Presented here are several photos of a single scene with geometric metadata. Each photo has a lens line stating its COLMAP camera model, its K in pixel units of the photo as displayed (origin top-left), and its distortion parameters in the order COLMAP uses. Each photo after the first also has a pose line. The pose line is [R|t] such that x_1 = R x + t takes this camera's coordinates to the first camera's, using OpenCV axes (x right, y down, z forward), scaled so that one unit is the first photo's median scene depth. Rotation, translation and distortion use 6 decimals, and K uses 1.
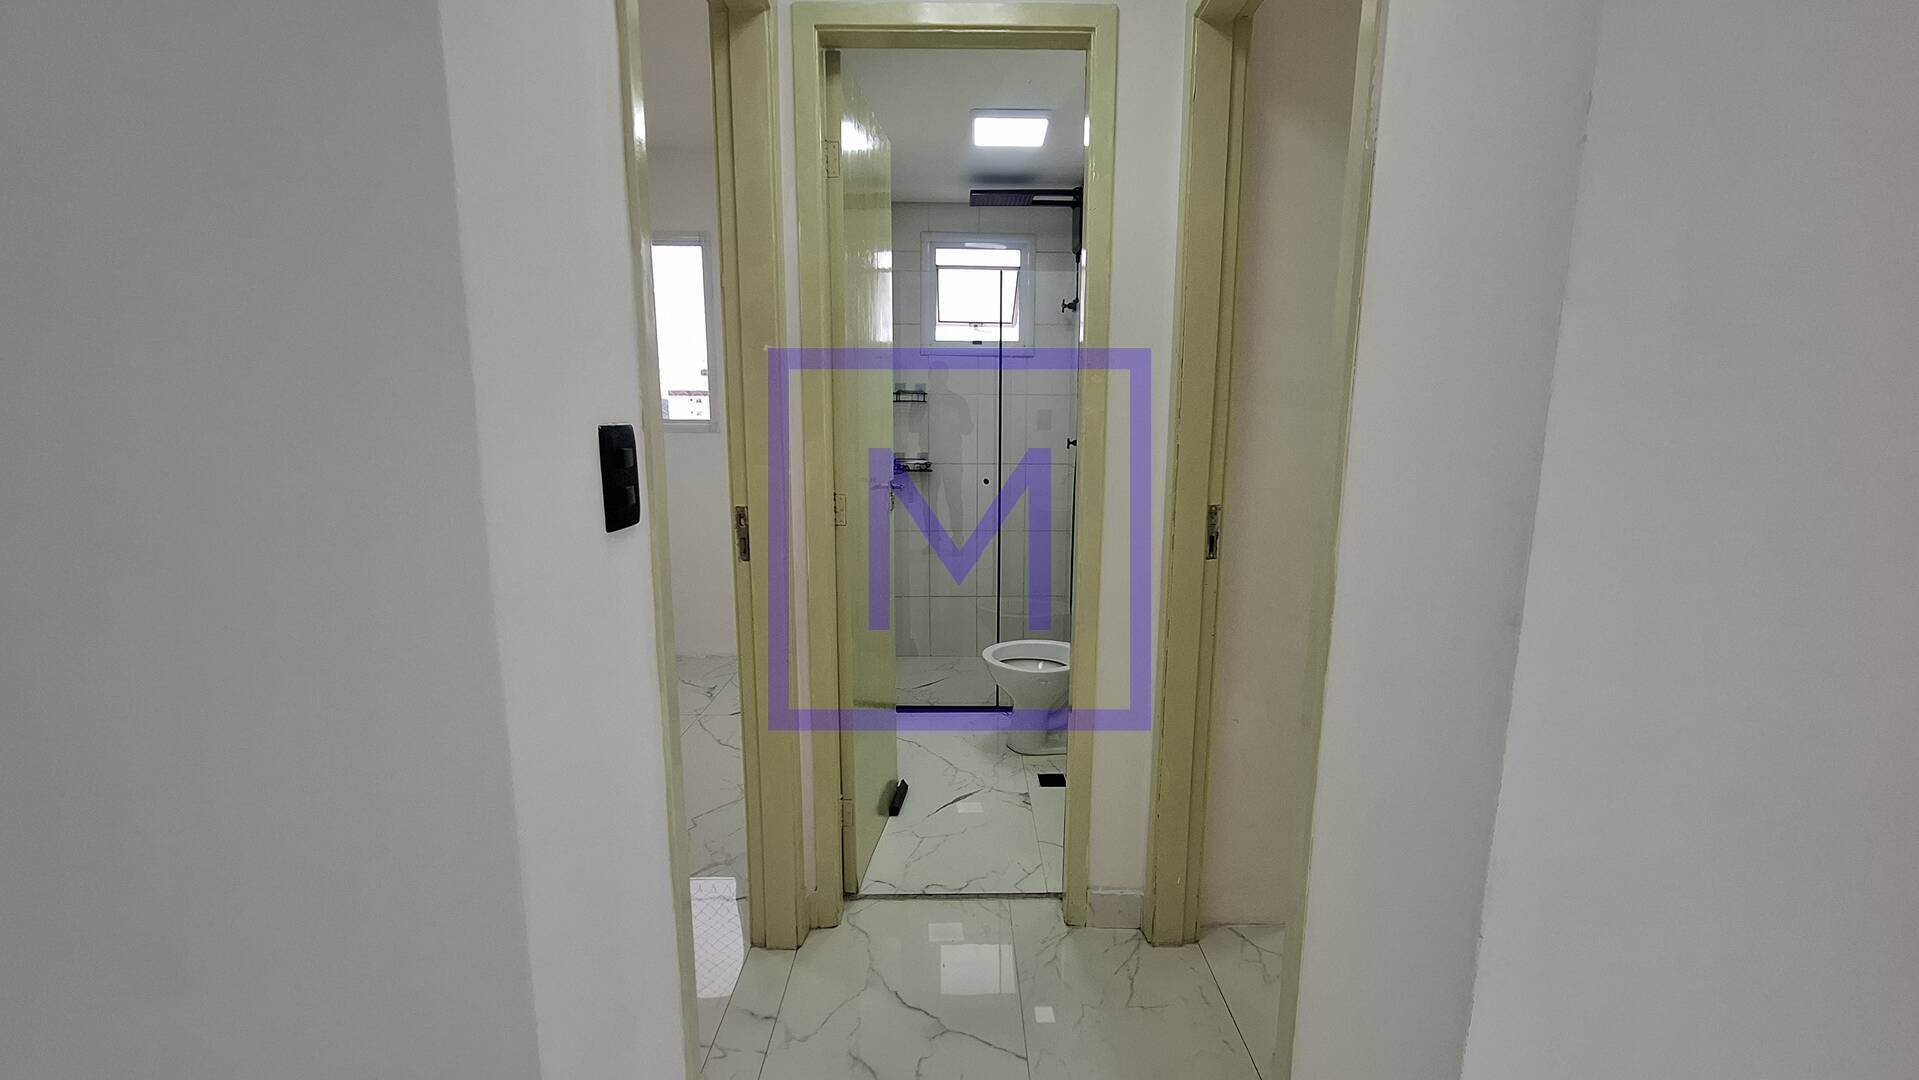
lens RADIAL K [[764.1, 0, 958.5], [0, 764.1, 545.1], [0, 0, 1]] dist [-0.007773, 0.004184]
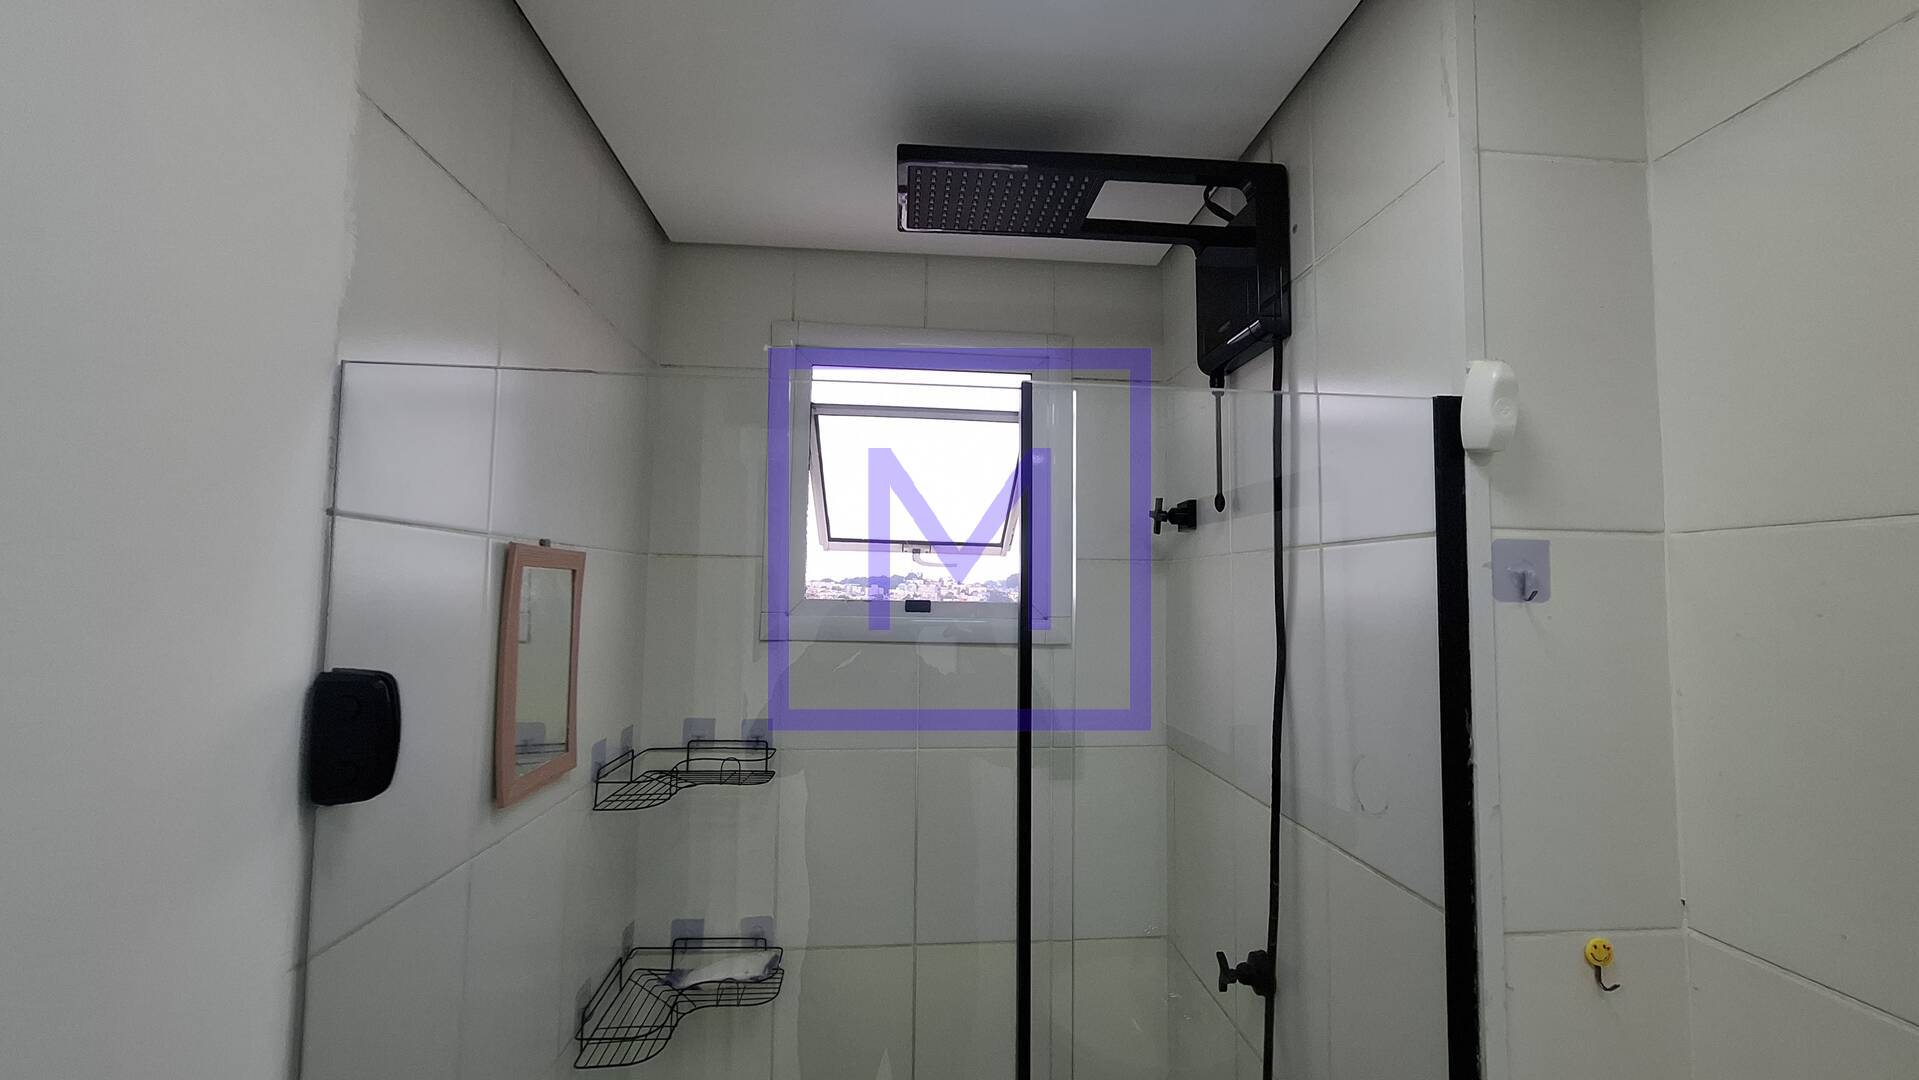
lens RADIAL K [[764.1, 0, 962.8], [0, 764.1, 539.9], [0, 0, 1]] dist [-0.007773, 0.004184]
pose [[0.997133, 0.014447, 0.074275, 0.018306], [0.003632, 0.971336, -0.237684, -0.211587], [-0.075580, 0.237272, 0.968499, 0.643784]]
